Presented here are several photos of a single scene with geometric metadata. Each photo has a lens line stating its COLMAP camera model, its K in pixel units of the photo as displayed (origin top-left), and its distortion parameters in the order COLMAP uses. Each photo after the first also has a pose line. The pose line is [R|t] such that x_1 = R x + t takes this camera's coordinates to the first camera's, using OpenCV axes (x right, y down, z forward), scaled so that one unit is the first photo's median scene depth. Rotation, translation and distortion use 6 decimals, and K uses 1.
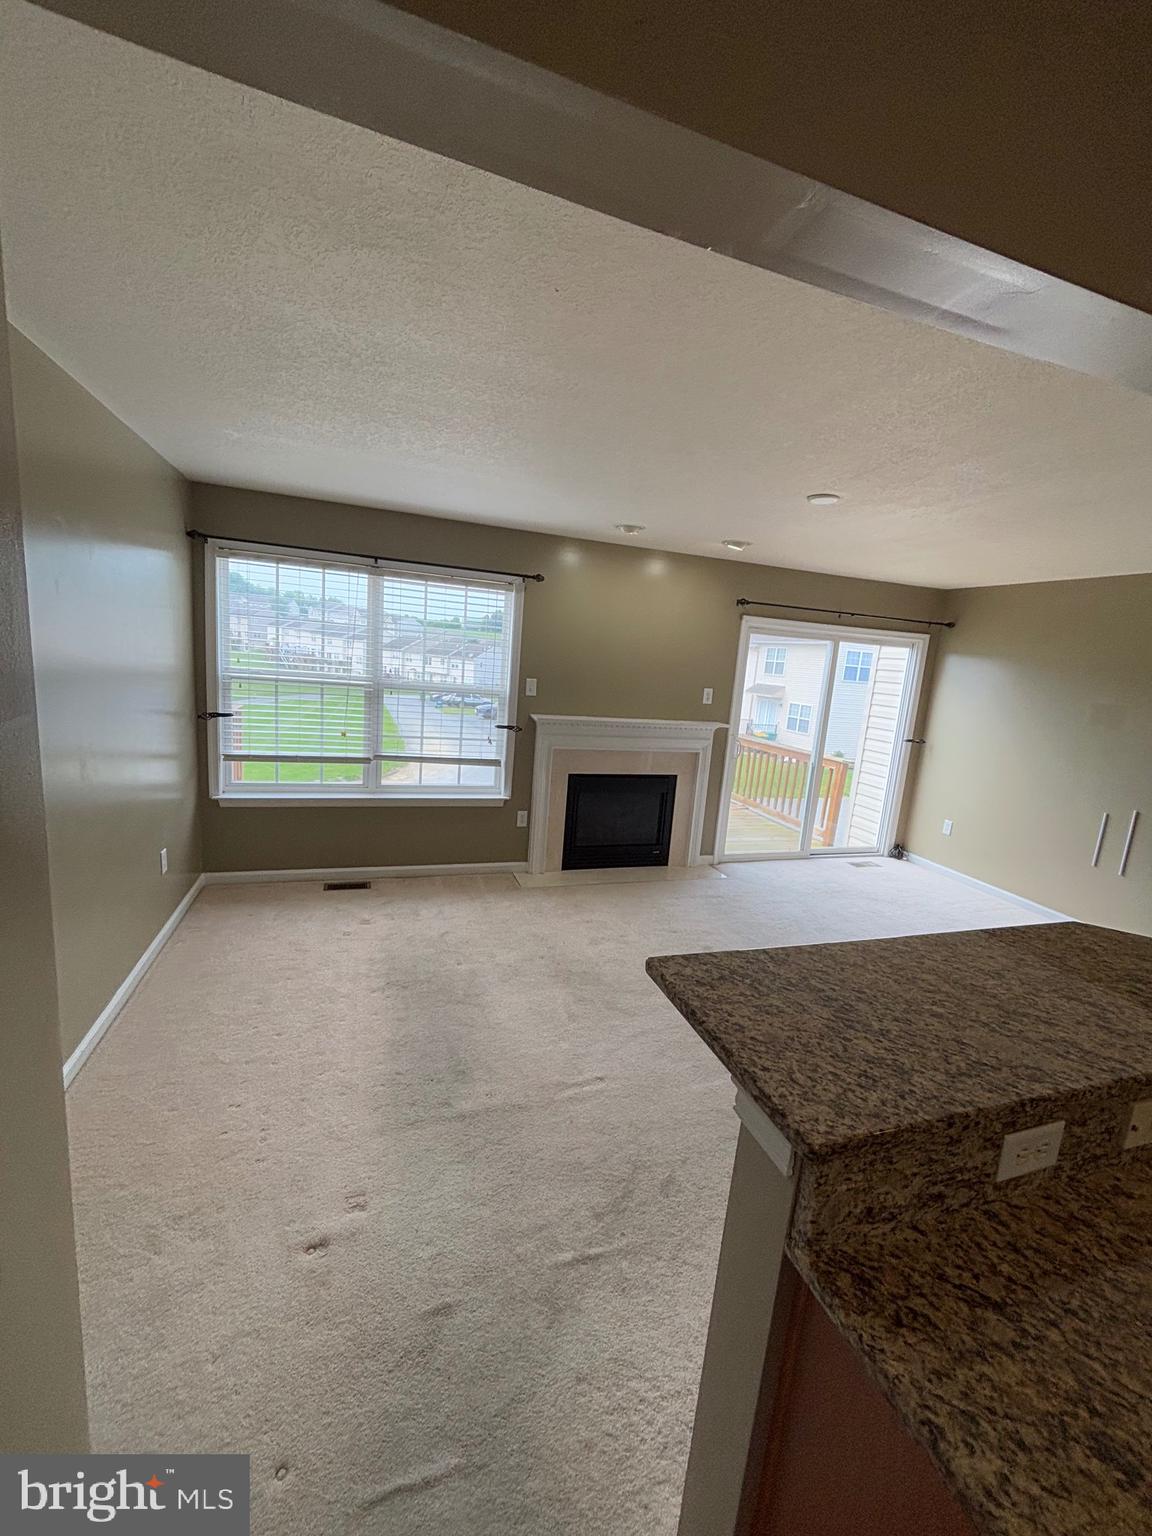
lens RADIAL K [[617.7, 0, 573.3], [0, 617.7, 769.0], [0, 0, 1]] dist [0.000155, -0.000216]
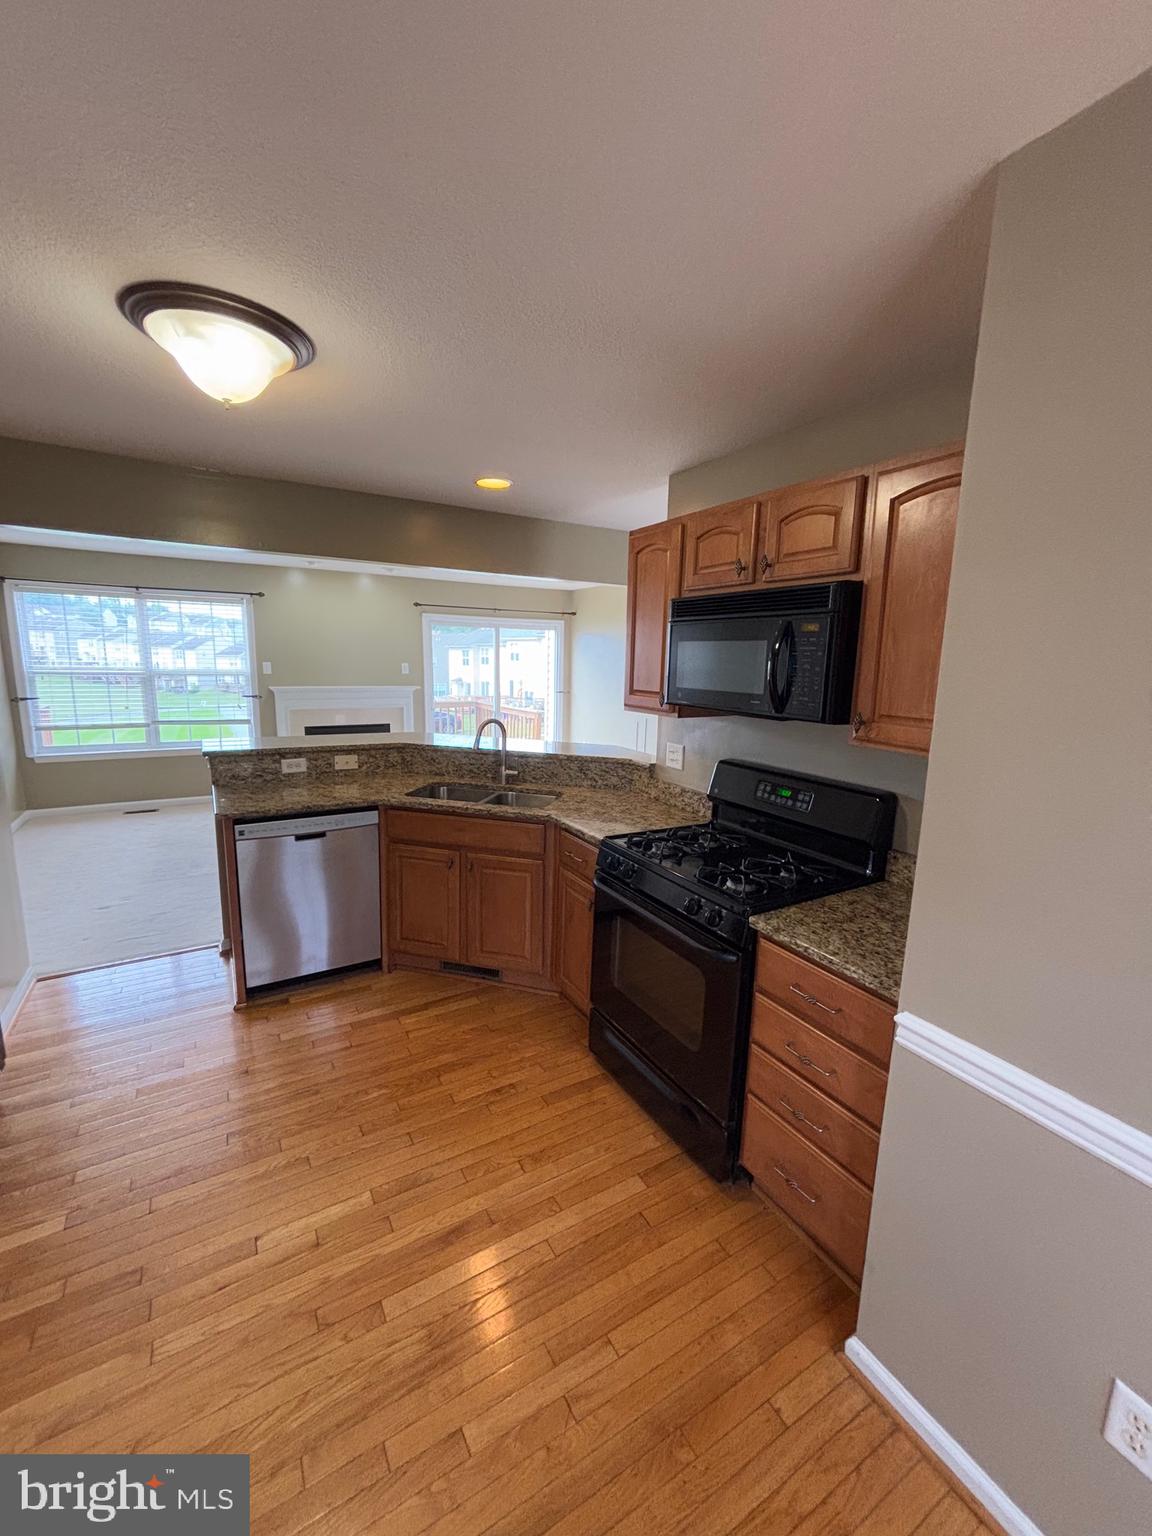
lens RADIAL K [[617.7, 0, 577.3], [0, 617.7, 770.0], [0, 0, 1]] dist [0.000155, -0.000216]
pose [[0.975297, -0.094645, 0.199595, 0.356801], [0.092336, 0.995509, 0.020866, 0.155877], [-0.200673, -0.001921, 0.979656, -0.638381]]
